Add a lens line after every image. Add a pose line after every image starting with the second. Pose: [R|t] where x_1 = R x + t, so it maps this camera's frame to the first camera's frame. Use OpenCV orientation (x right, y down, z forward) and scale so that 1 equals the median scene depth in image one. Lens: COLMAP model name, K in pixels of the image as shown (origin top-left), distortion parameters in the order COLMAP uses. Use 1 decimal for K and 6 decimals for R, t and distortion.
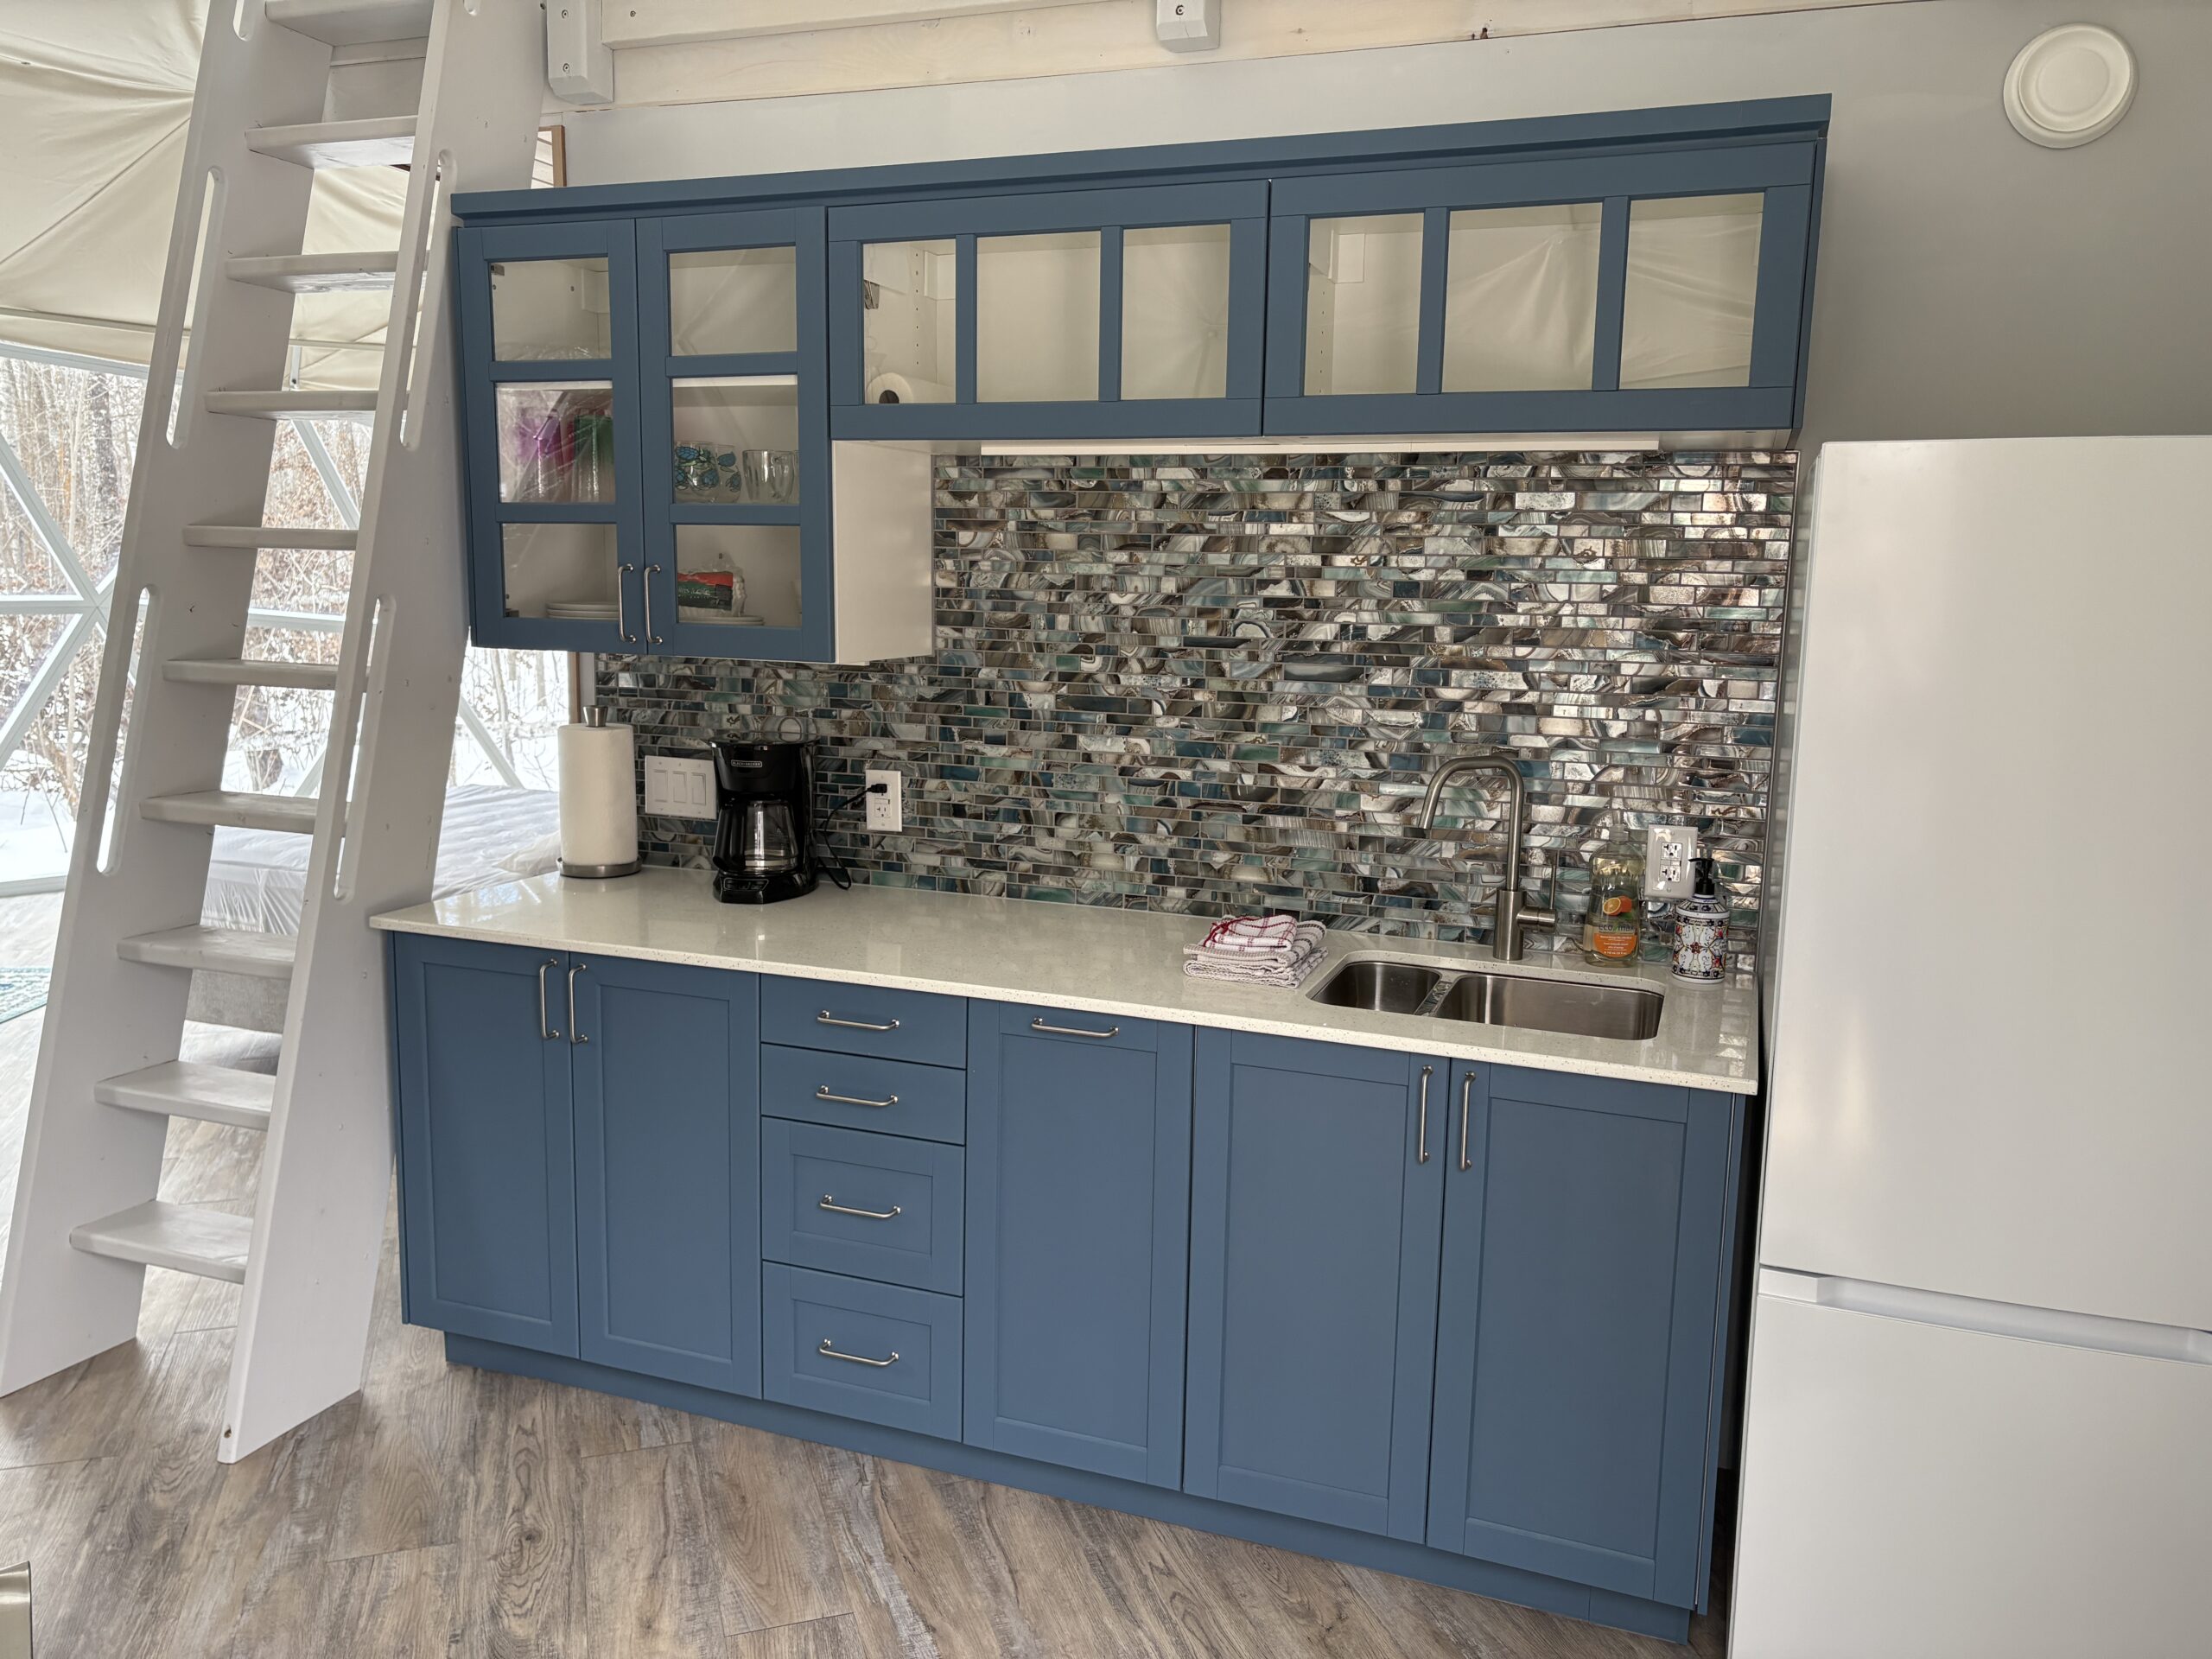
lens RADIAL K [[1663.5, 0, 1107.4], [0, 1663.5, 814.8], [0, 0, 1]] dist [0.040948, -0.038590]
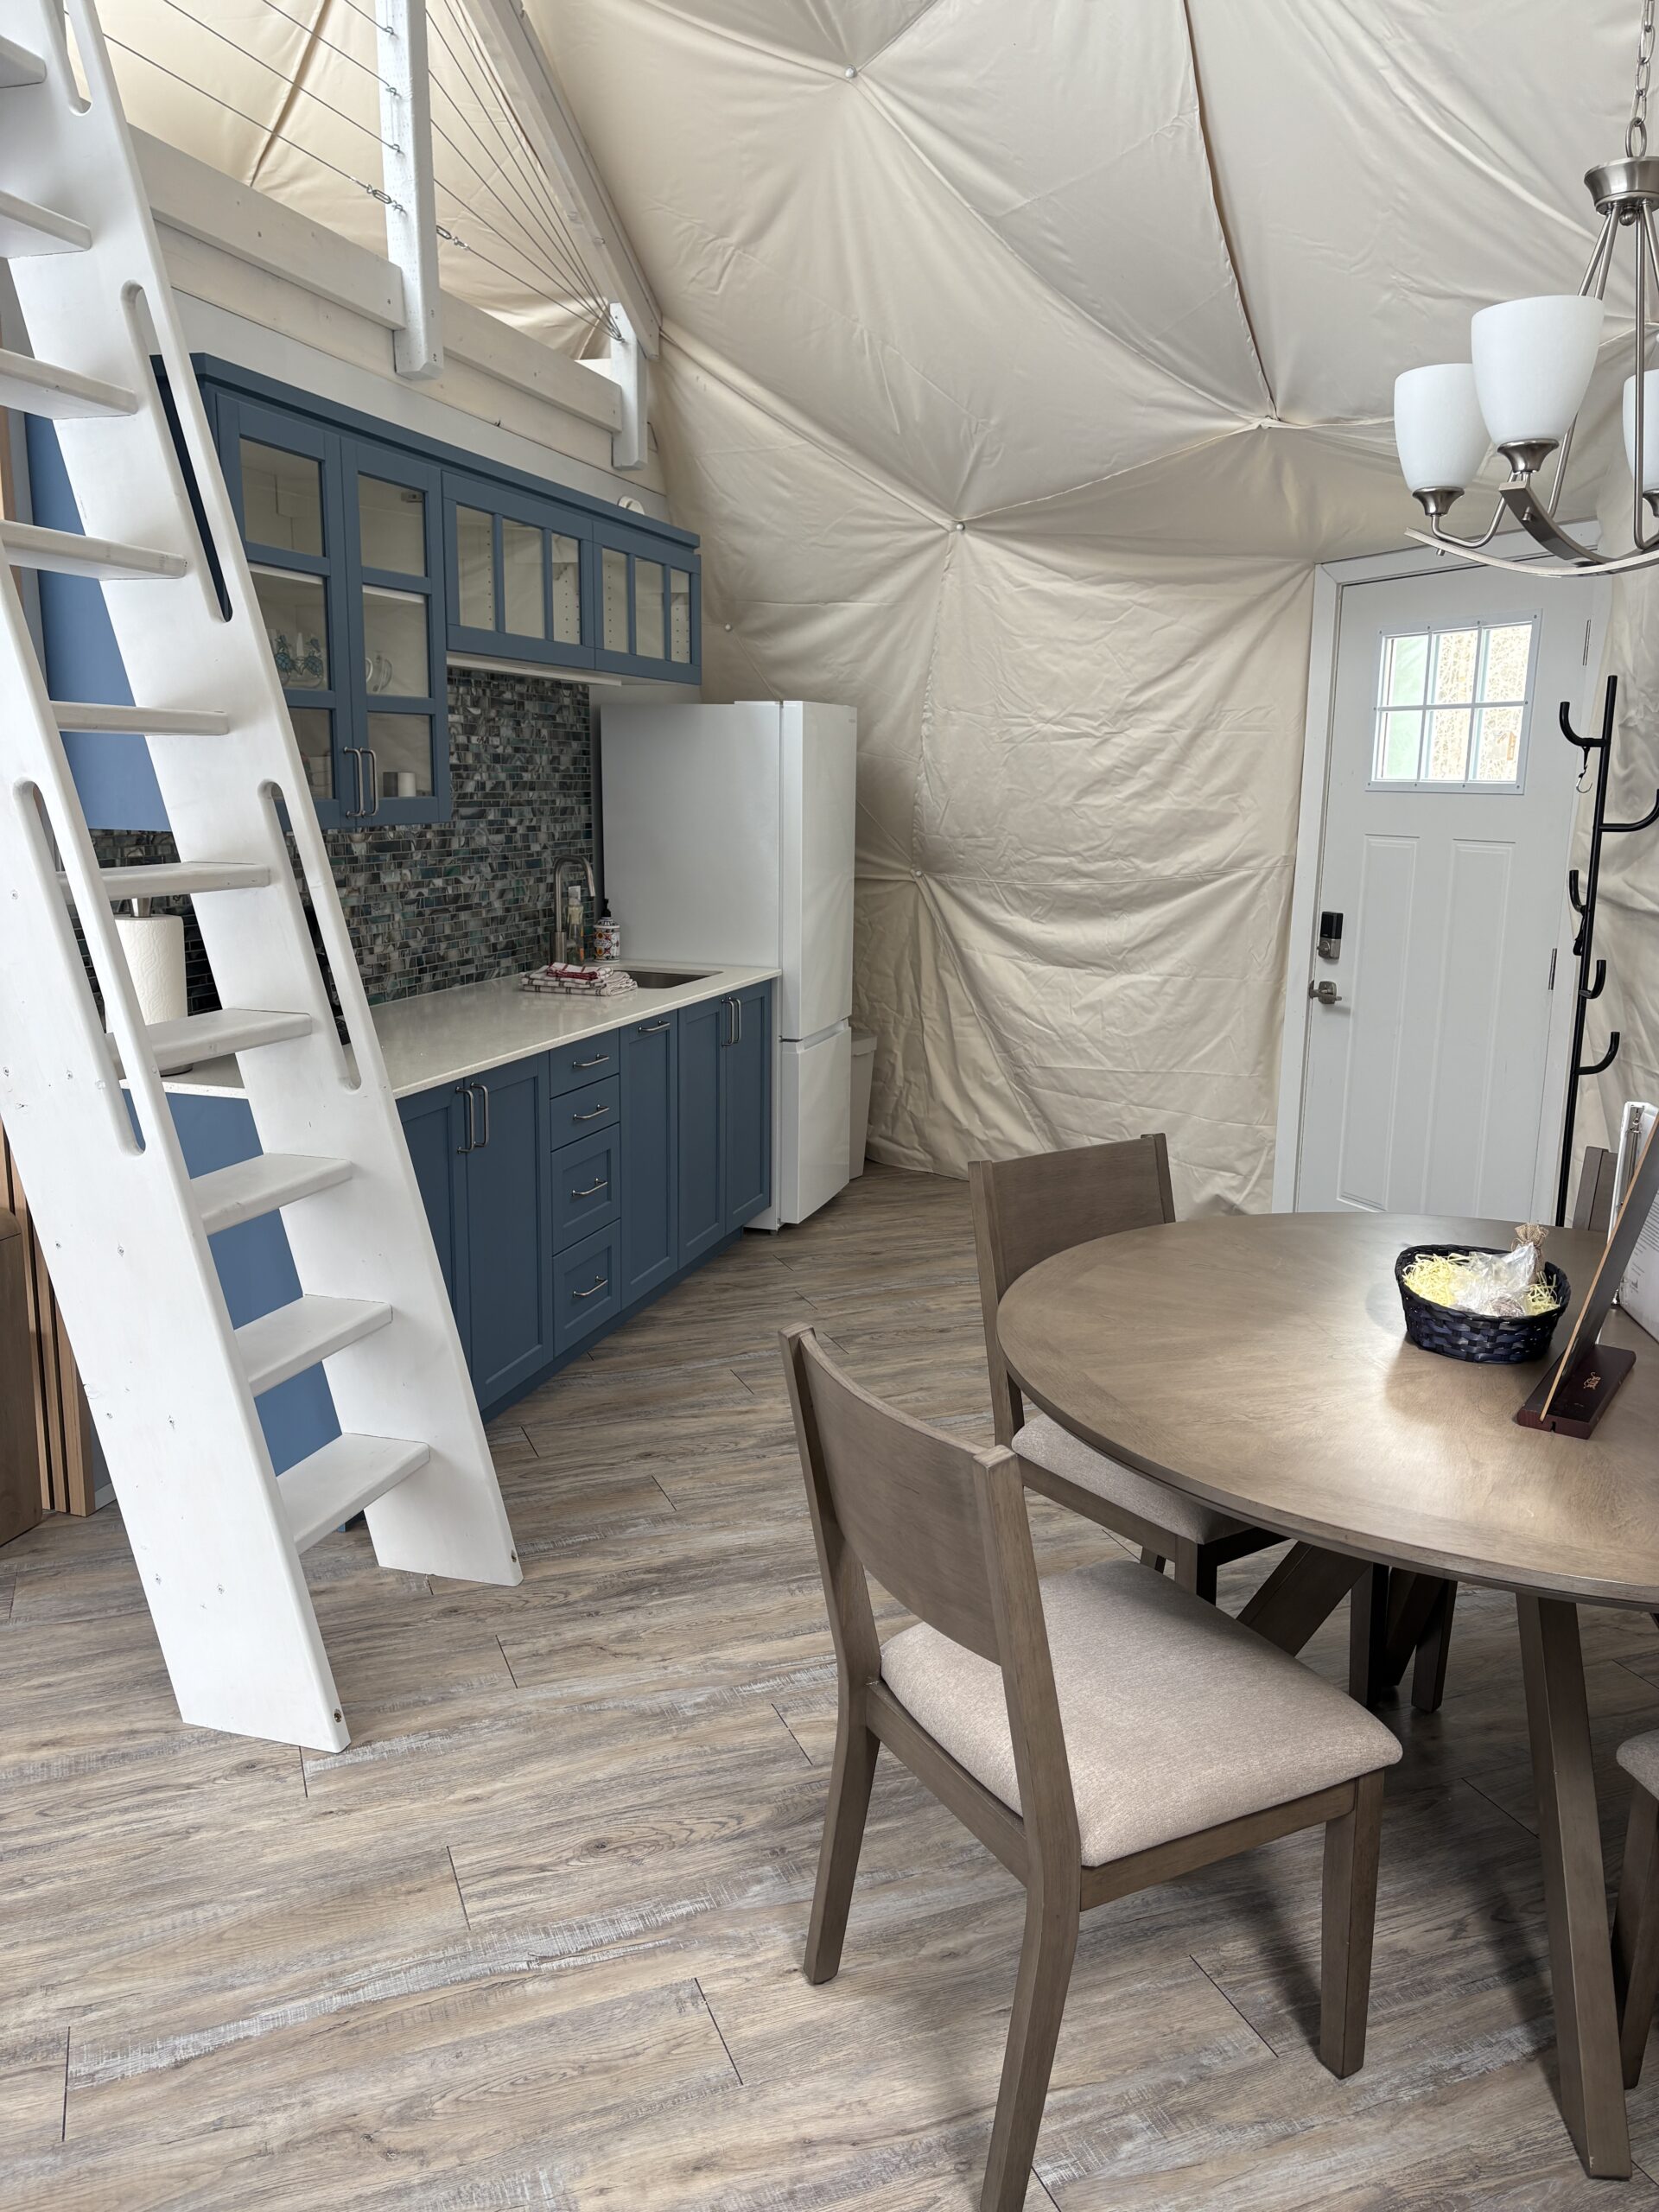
lens RADIAL K [[1663.5, 0, 905.9], [0, 1663.5, 1128.2], [0, 0, 1]] dist [0.040948, -0.038590]
pose [[-0.102819, -0.220083, 0.970047, -1.443952], [0.141890, 0.961998, 0.233296, -0.106246], [-0.984528, 0.161627, -0.067684, 0.738227]]
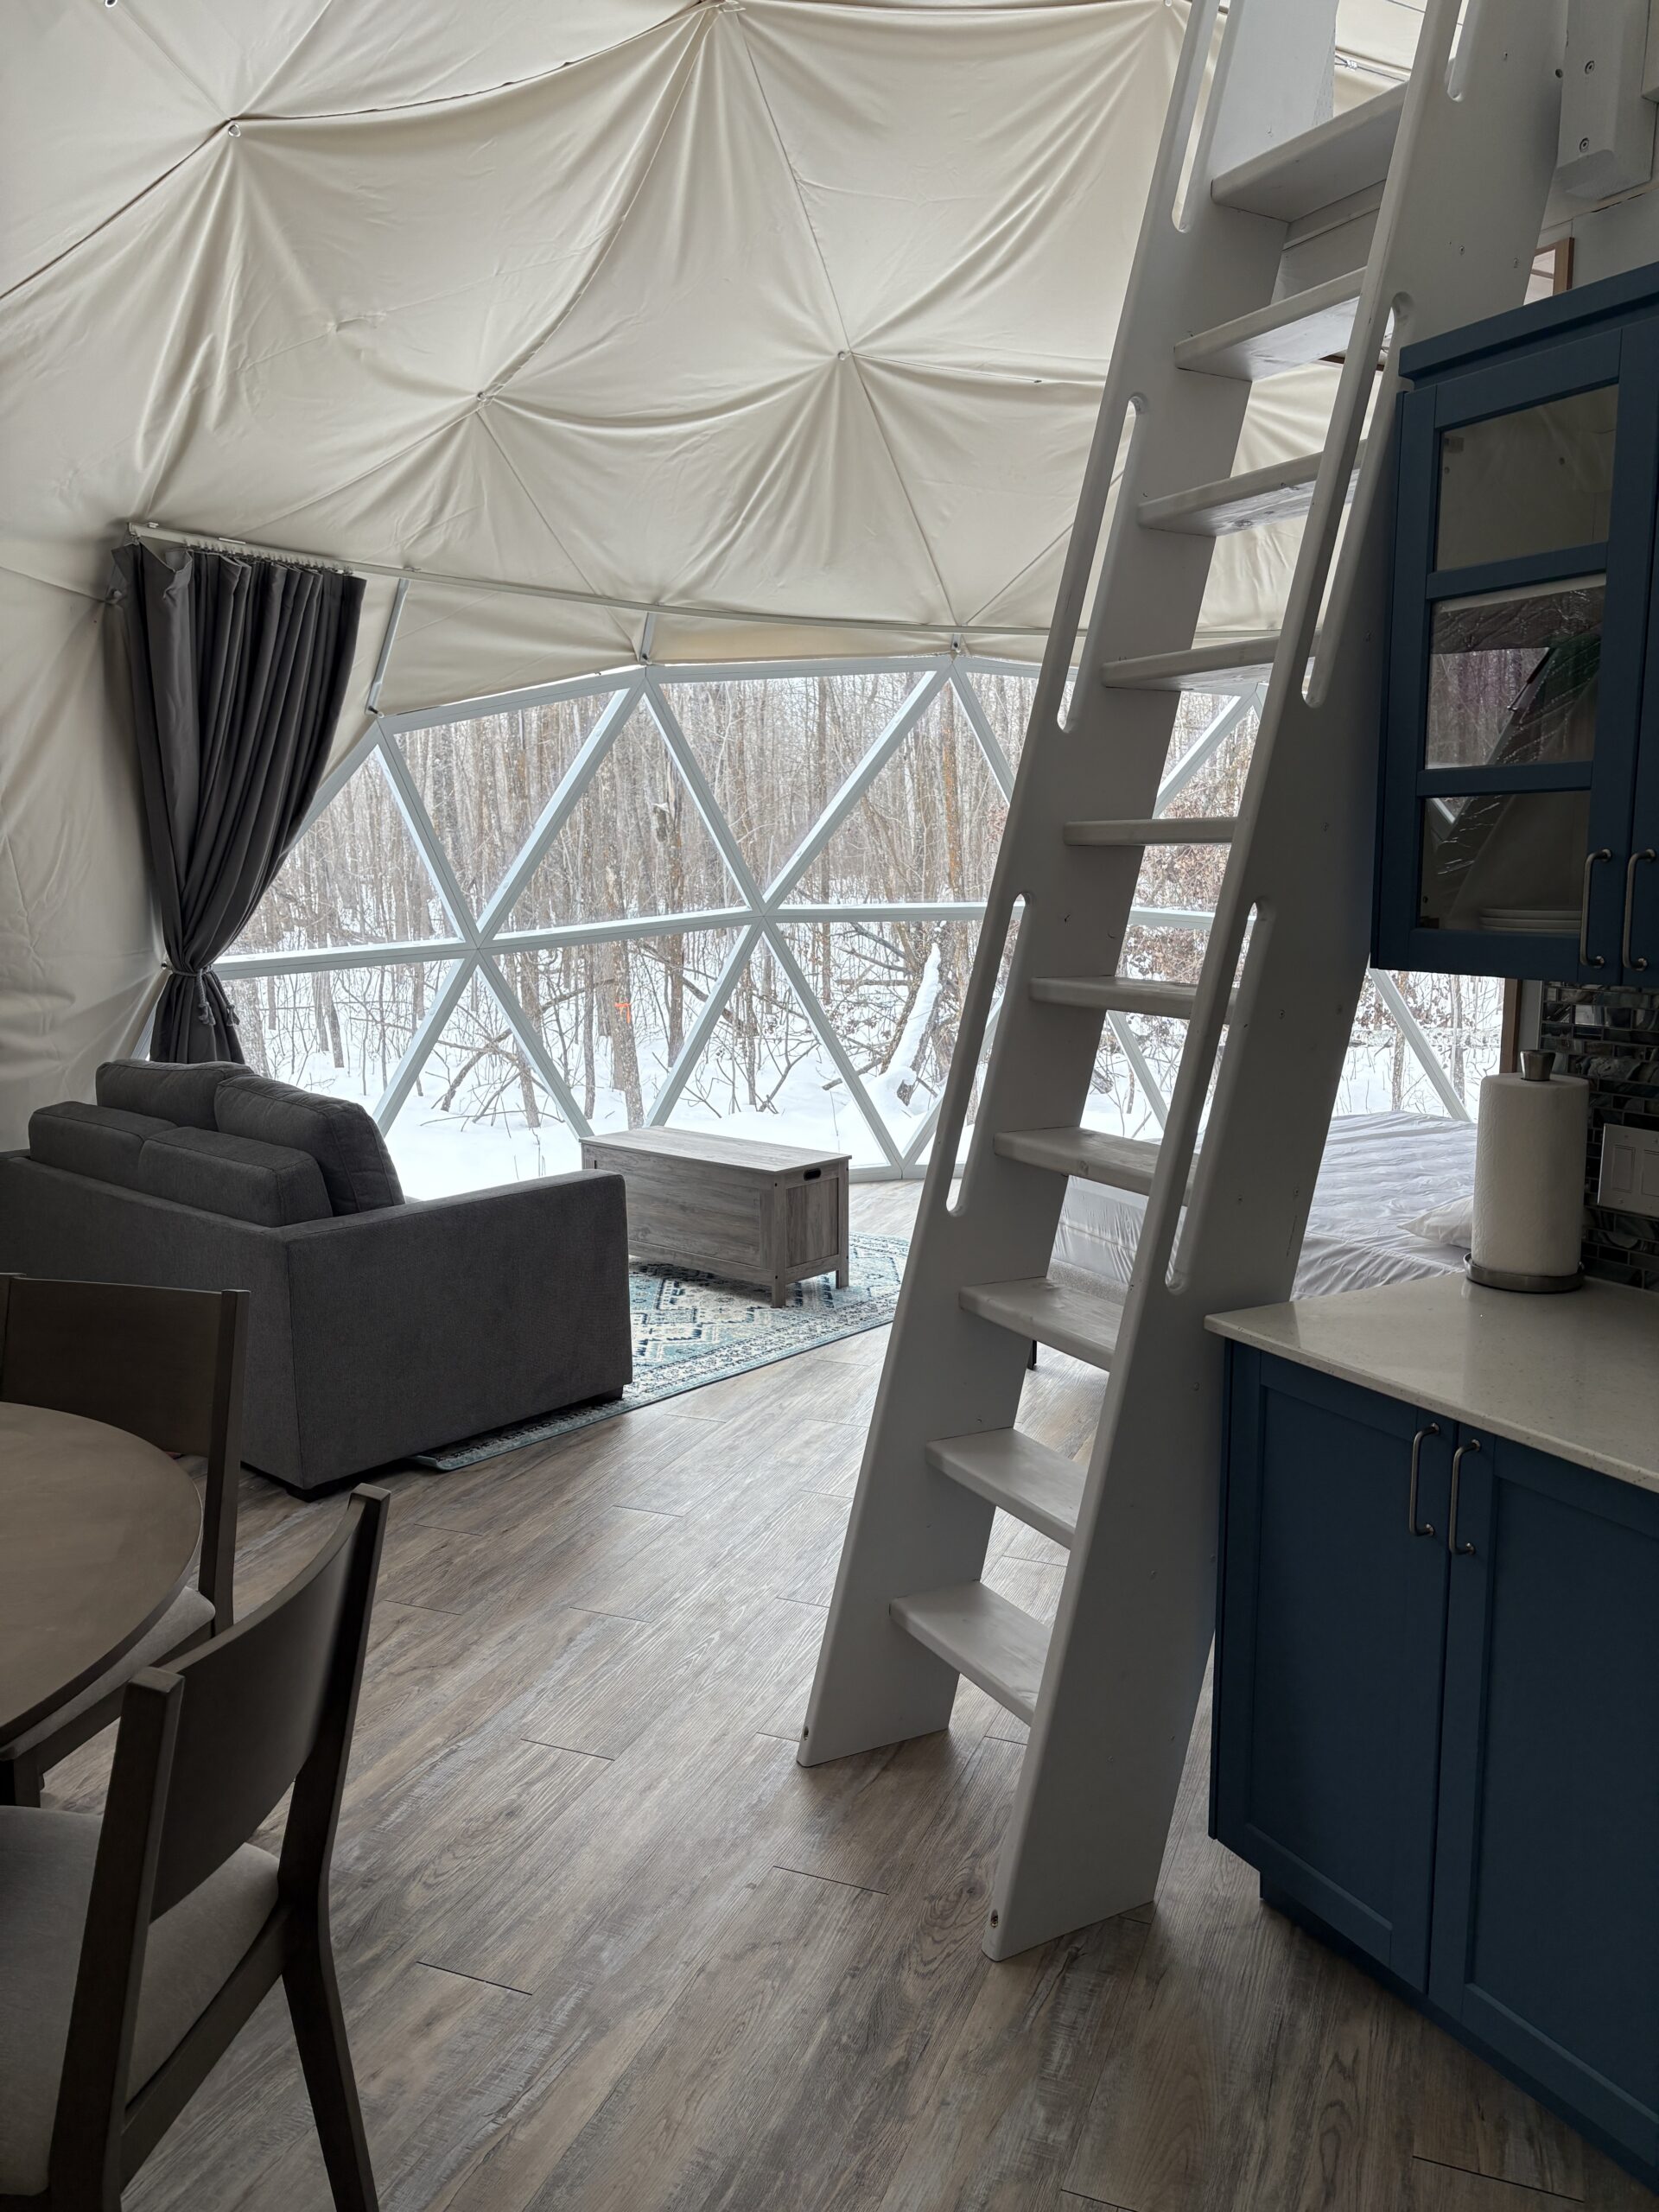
lens RADIAL K [[1663.5, 0, 854.4], [0, 1663.5, 1107.6], [0, 0, 1]] dist [0.040948, -0.038590]
pose [[0.766804, 0.079815, -0.636899, -0.082083], [-0.082667, 0.996255, 0.025321, -0.040899], [0.636535, 0.033234, 0.770531, 0.297324]]
